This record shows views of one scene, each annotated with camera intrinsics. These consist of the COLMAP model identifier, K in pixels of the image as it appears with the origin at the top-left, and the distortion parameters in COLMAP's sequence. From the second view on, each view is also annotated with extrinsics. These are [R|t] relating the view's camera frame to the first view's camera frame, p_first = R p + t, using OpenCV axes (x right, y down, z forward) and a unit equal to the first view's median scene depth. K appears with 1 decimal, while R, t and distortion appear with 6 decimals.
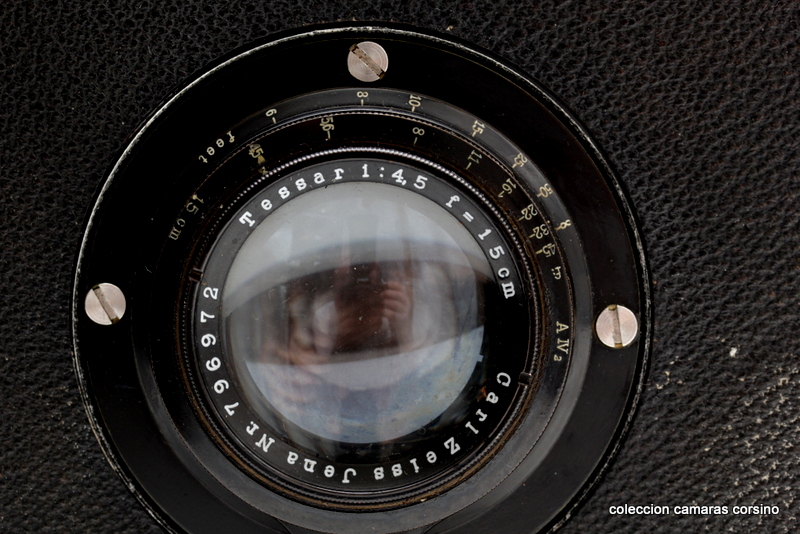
lens RADIAL K [[2263.2, 0, 399.2], [0, 2263.2, 266.7], [0, 0, 1]] dist [-0.070270, 0.000000]
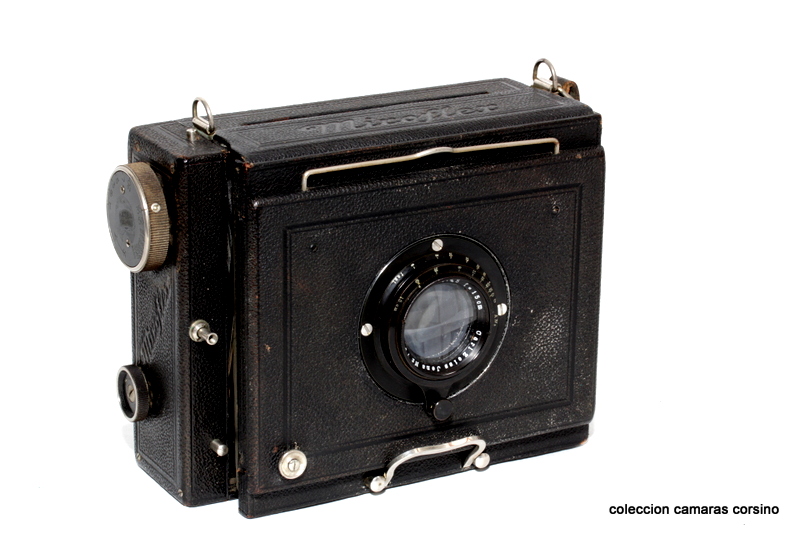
lens RADIAL K [[2263.2, 0, 399.9], [0, 2263.2, 266.9], [0, 0, 1]] dist [-0.070270, 0.000000]
pose [[0.860437, -0.160070, 0.483763, -1.555468], [0.024148, 0.961121, 0.275071, -0.907975], [-0.508985, -0.224999, 0.830849, -1.592038]]
